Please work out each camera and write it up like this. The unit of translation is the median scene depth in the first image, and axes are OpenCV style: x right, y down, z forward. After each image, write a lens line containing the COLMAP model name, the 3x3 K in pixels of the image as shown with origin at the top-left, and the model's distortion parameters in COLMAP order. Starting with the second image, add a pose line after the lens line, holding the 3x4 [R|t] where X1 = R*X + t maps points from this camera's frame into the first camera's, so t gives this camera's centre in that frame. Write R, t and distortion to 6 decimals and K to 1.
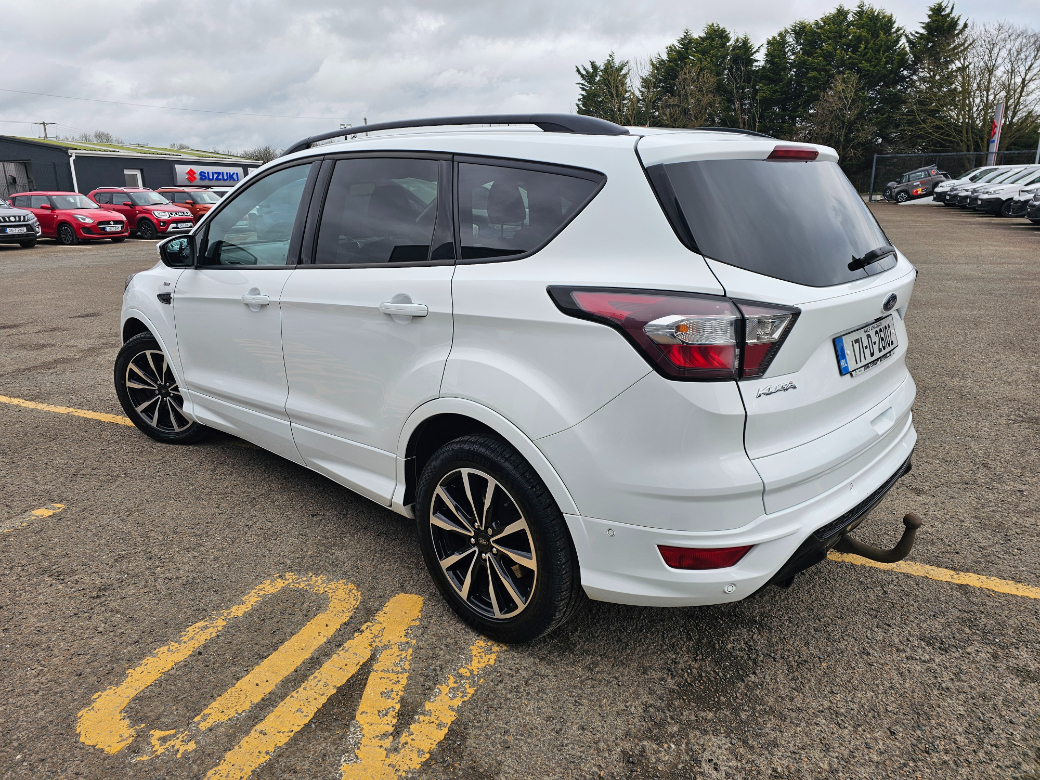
lens RADIAL K [[713.9, 0, 508.7], [0, 713.9, 385.8], [0, 0, 1]] dist [0.048435, -0.035156]
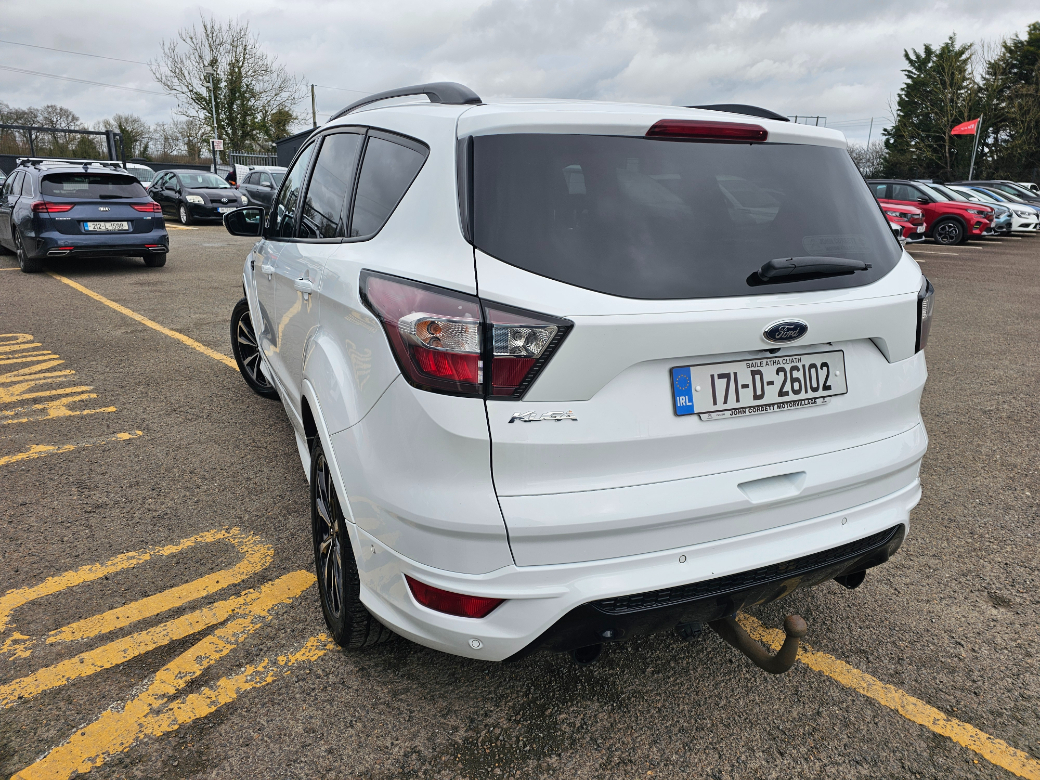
lens RADIAL K [[713.9, 0, 514.4], [0, 713.9, 394.2], [0, 0, 1]] dist [0.048435, -0.035156]
pose [[0.923224, 0.142912, -0.356699, 0.444528], [-0.137204, 0.989677, 0.041399, -0.035432], [0.358933, 0.010719, 0.933302, 0.166439]]
